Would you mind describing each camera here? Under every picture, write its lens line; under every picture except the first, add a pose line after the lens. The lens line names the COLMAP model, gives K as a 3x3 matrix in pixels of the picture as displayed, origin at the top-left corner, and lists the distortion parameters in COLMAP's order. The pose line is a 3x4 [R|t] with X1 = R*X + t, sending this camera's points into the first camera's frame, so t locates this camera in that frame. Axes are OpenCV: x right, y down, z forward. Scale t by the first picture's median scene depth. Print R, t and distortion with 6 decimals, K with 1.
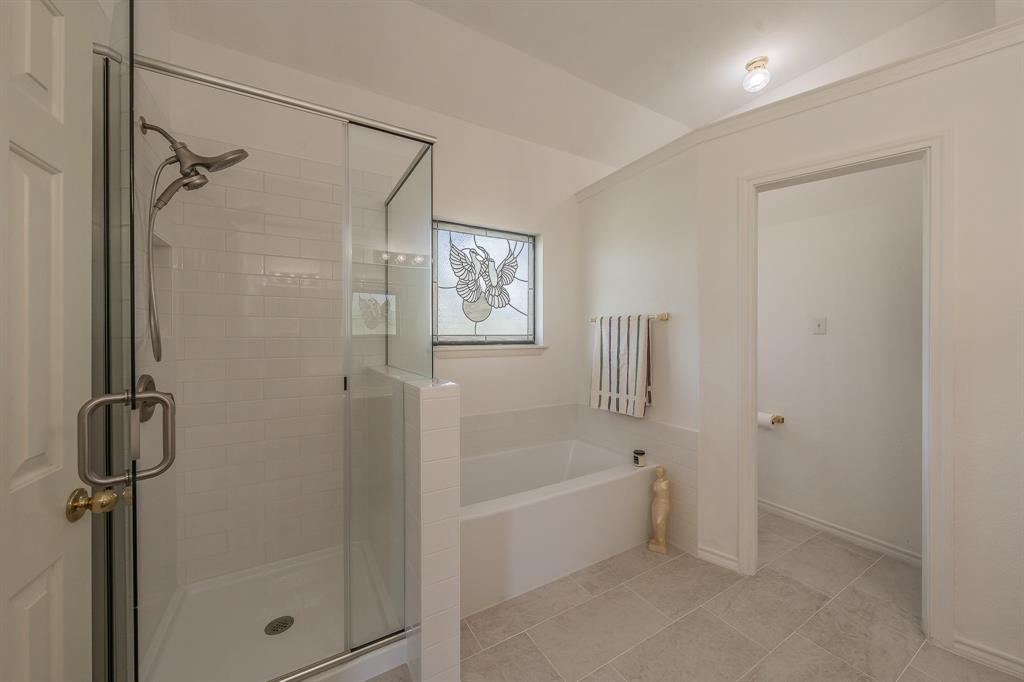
lens RADIAL K [[376.4, 0, 511.3], [0, 376.4, 336.6], [0, 0, 1]] dist [-0.002791, 0.000098]
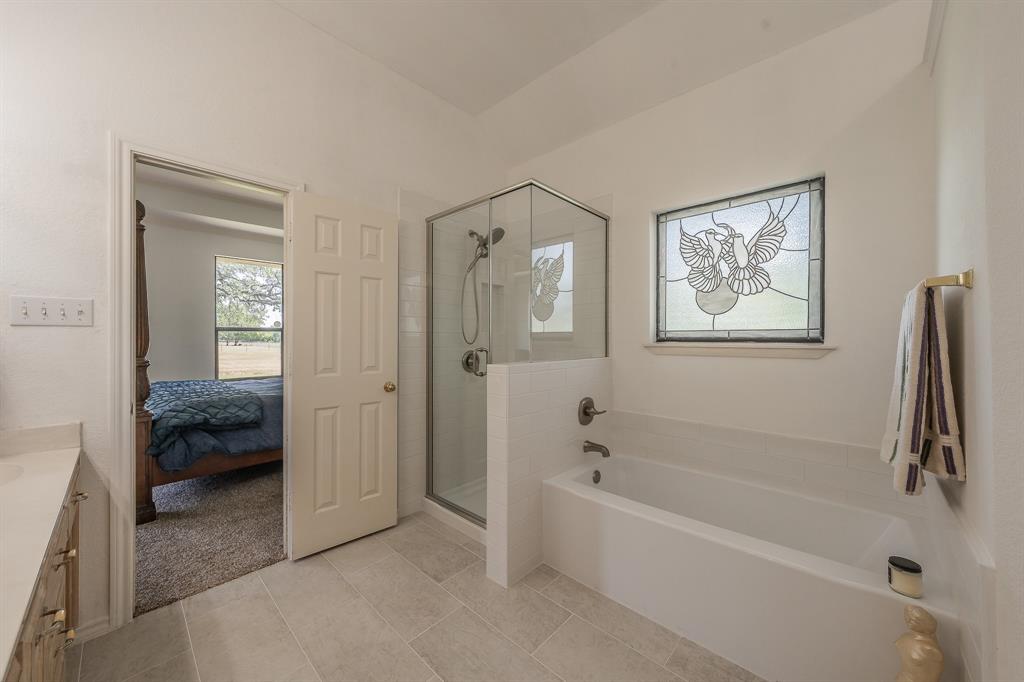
lens RADIAL K [[376.4, 0, 513.2], [0, 376.4, 339.2], [0, 0, 1]] dist [-0.002791, 0.000098]
pose [[0.272459, 0.003484, -0.962161, 0.587666], [-0.006773, 0.999976, 0.001703, 0.017686], [0.962144, 0.006052, 0.272476, 0.332422]]
